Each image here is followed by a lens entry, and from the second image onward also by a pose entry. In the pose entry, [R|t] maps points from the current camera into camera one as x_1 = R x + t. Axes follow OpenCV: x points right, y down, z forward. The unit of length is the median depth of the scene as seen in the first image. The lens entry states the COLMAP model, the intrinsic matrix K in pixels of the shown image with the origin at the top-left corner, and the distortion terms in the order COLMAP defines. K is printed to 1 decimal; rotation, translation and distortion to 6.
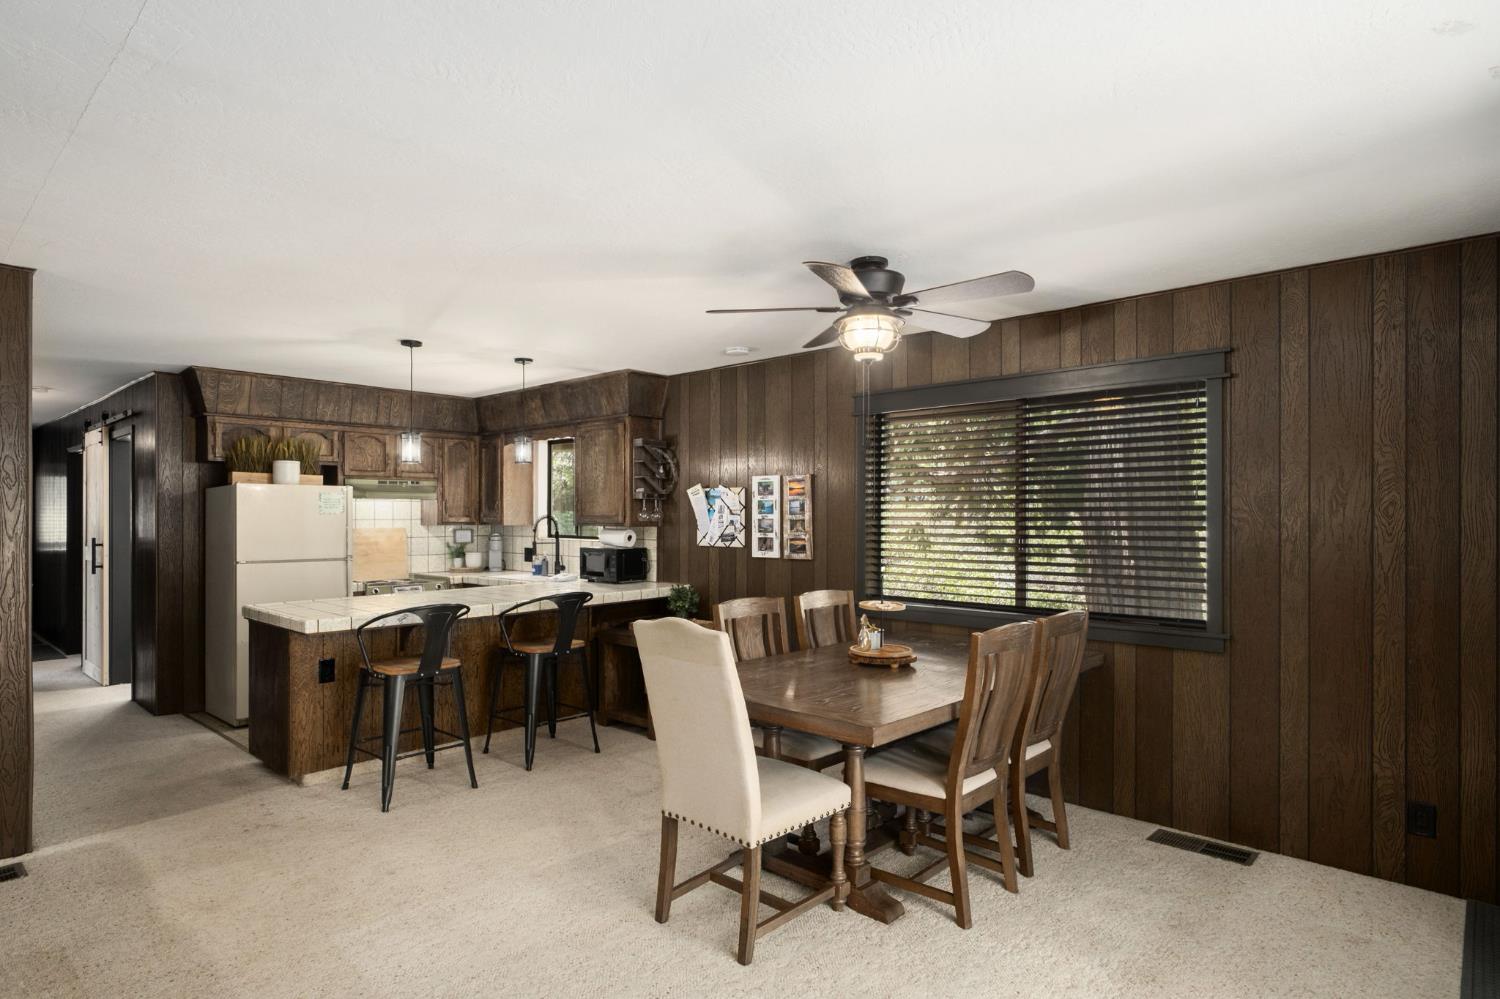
lens RADIAL K [[814.5, 0, 750.5], [0, 814.5, 526.5], [0, 0, 1]] dist [-0.002435, -0.000205]
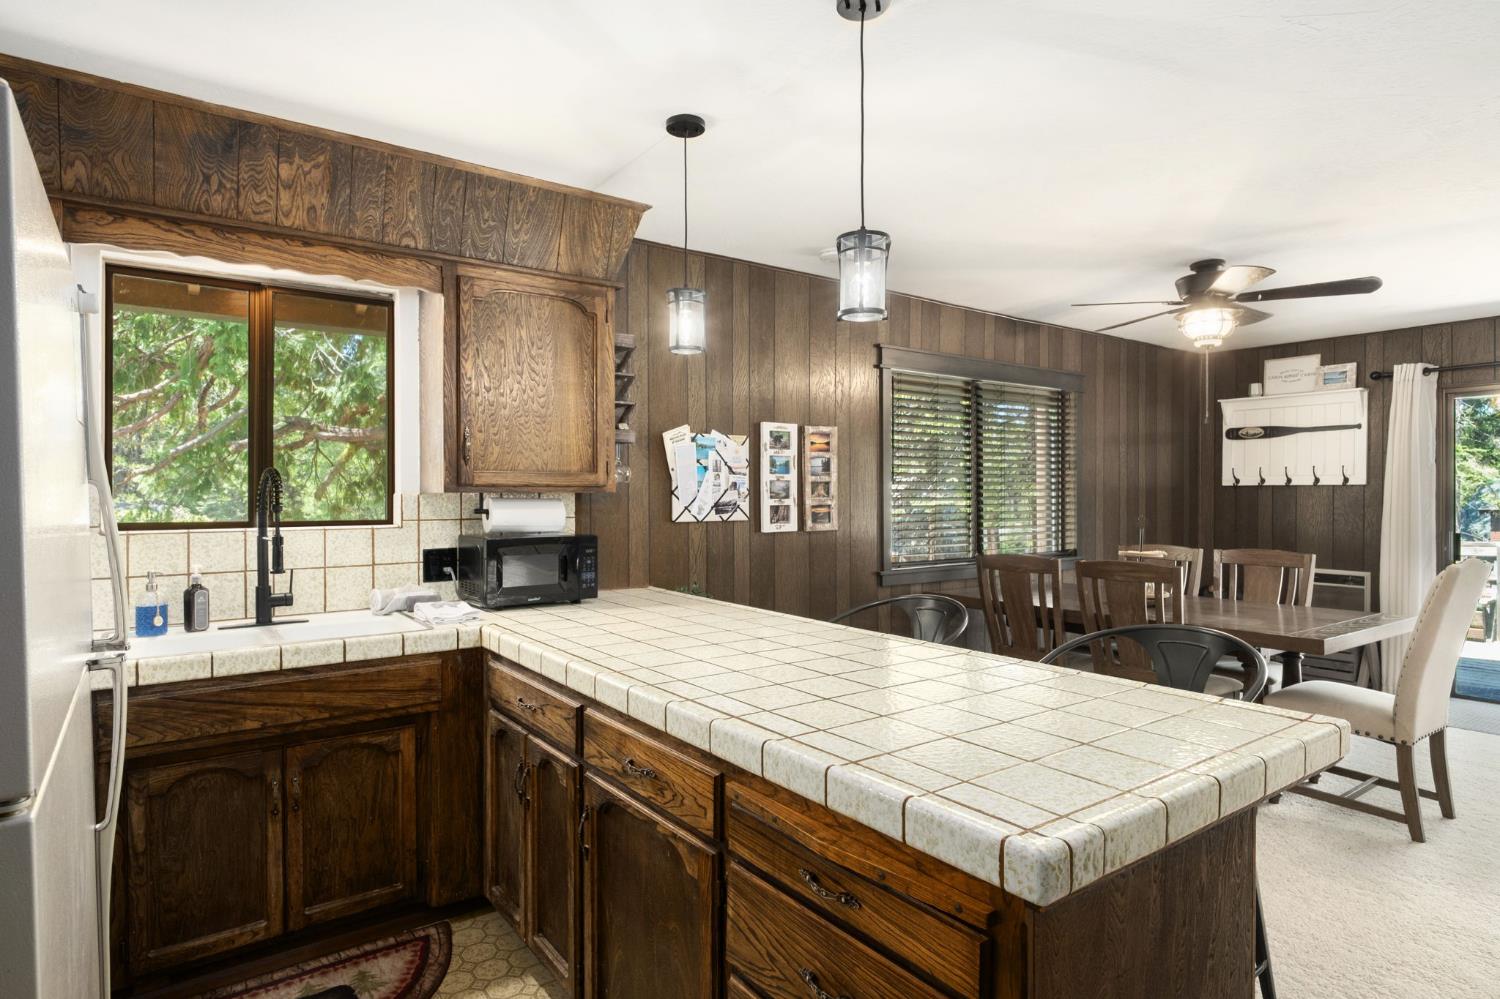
lens RADIAL K [[812.4, 0, 716.8], [0, 812.4, 494.0], [0, 0, 1]] dist [0.000848, 0.001046]
pose [[0.220000, -0.000429, 0.975500, -0.719913], [0.016265, 0.999862, -0.003229, 0.004523], [-0.975364, 0.016577, 0.219976, 0.882091]]
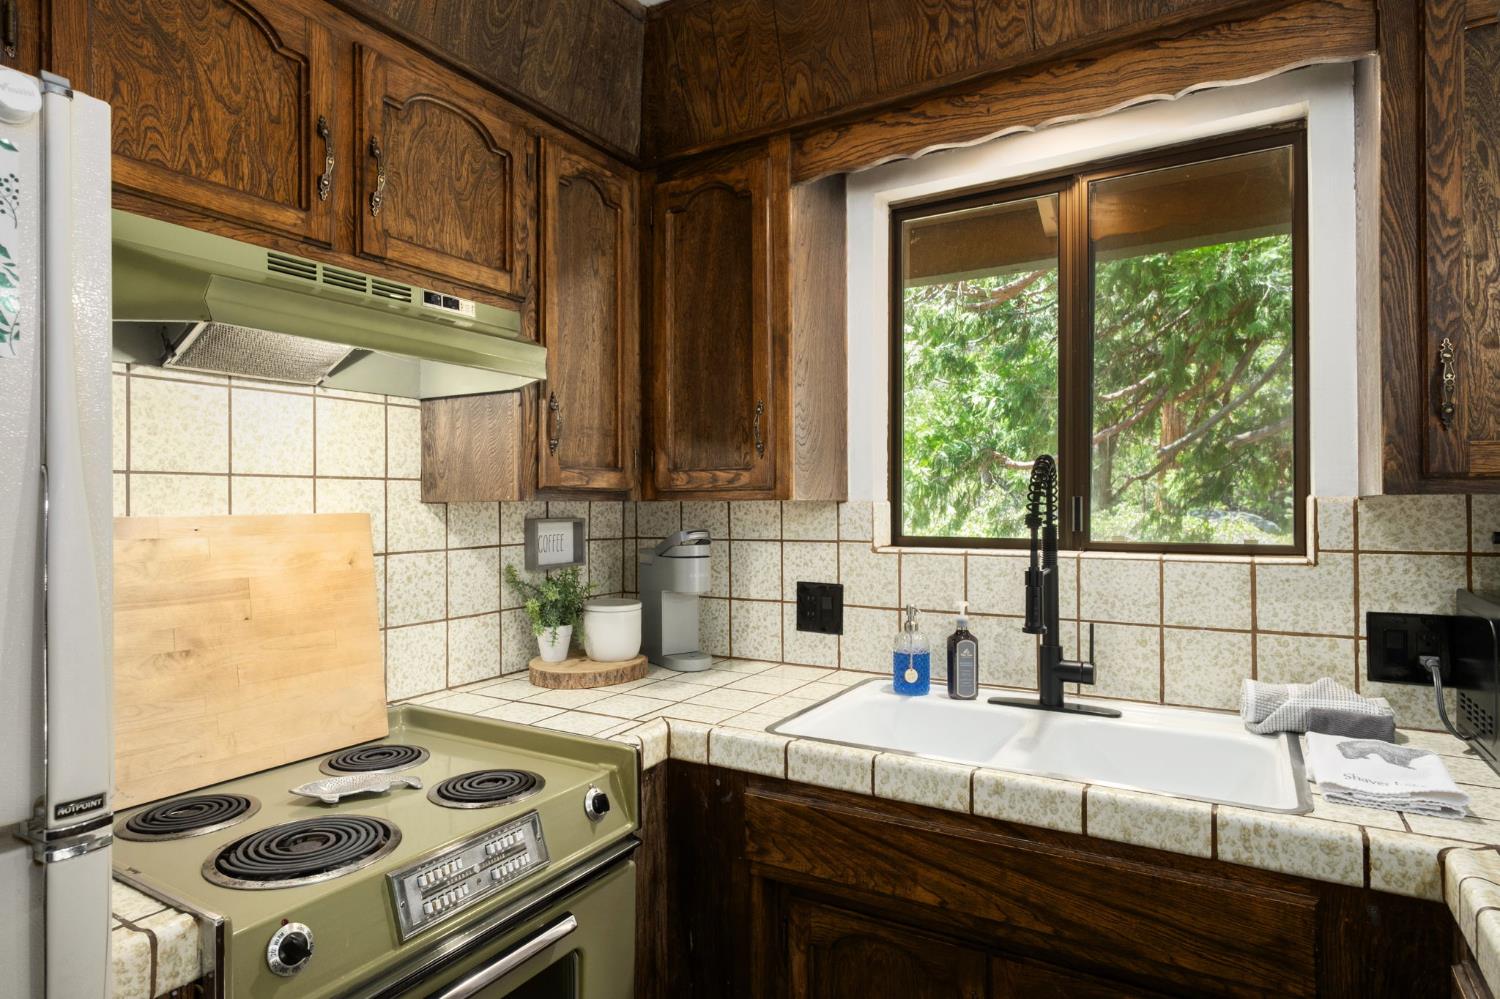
lens RADIAL K [[836.1, 0, 743.3], [0, 836.1, 497.4], [0, 0, 1]] dist [0.002501, 0.000617]
pose [[0.981197, -0.002303, 0.192996, -0.473248], [0.006797, 0.999721, -0.022628, 0.004213], [-0.192890, 0.023514, 0.980939, 0.969211]]
